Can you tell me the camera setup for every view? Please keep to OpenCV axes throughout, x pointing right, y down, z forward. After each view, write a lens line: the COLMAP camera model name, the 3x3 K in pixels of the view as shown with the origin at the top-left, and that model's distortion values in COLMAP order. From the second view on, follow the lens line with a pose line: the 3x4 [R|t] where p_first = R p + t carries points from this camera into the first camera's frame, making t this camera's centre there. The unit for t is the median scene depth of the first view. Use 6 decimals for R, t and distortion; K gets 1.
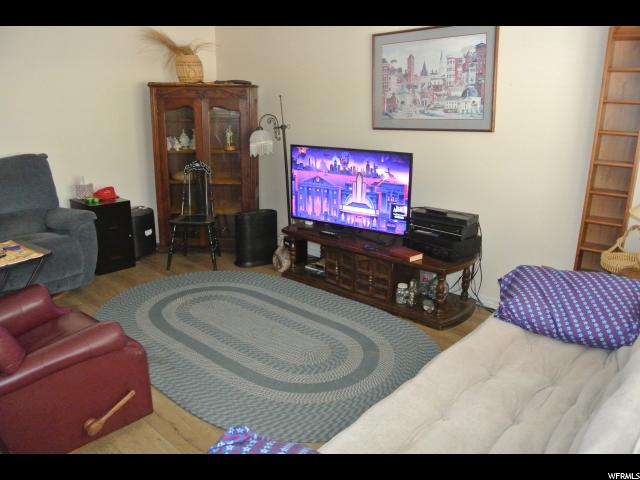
lens RADIAL K [[503.8, 0, 315.4], [0, 503.8, 243.3], [0, 0, 1]] dist [-0.078283, 0.024559]
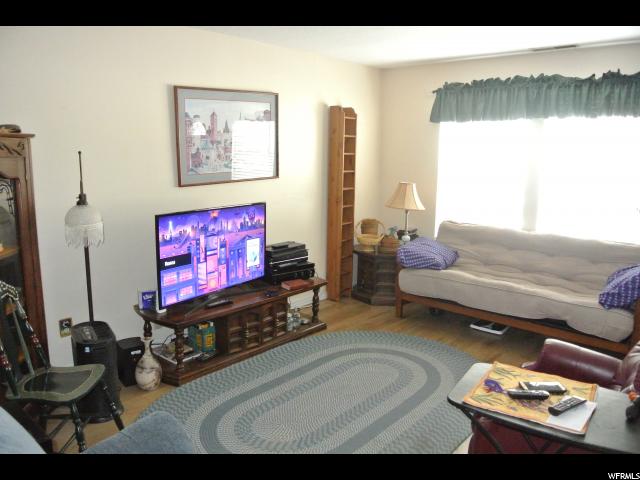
lens RADIAL K [[503.8, 0, 315.3], [0, 503.8, 237.4], [0, 0, 1]] dist [-0.078283, 0.024559]
pose [[0.000584, -0.166237, 0.986086, -0.879862], [0.278785, 0.947018, 0.159486, -0.236462], [-0.960353, 0.274812, 0.046898, 0.811268]]
